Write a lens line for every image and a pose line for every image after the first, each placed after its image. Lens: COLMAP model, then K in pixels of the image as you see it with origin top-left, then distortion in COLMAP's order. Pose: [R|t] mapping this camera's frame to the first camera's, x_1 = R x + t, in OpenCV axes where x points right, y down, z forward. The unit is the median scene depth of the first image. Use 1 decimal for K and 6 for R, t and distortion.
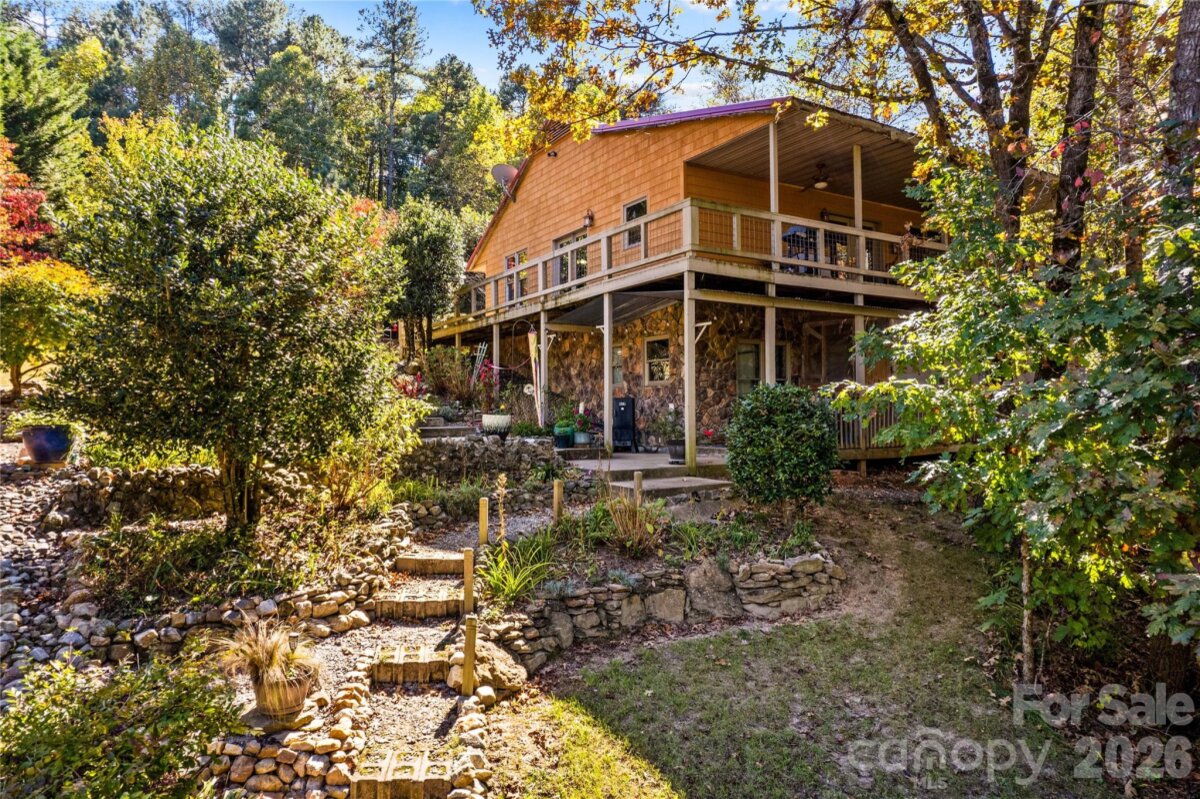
lens RADIAL K [[782.5, 0, 600.4], [0, 782.5, 394.3], [0, 0, 1]] dist [-0.072734, 0.071293]
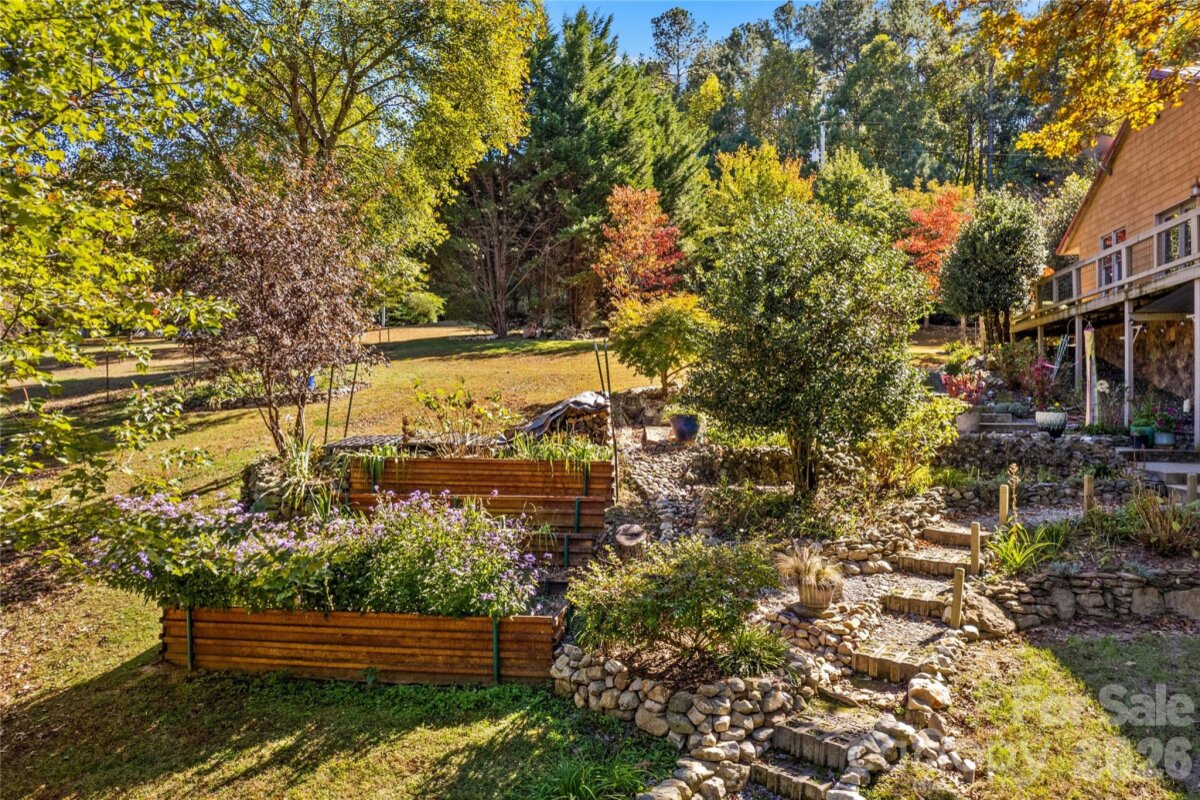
lens RADIAL K [[782.5, 0, 600.4], [0, 782.5, 394.8], [0, 0, 1]] dist [-0.072734, 0.071293]
pose [[0.747482, 0.001766, -0.664279, 0.180503], [0.004179, 0.999964, 0.007361, -0.011213], [0.664269, -0.008278, 0.747448, -0.266323]]
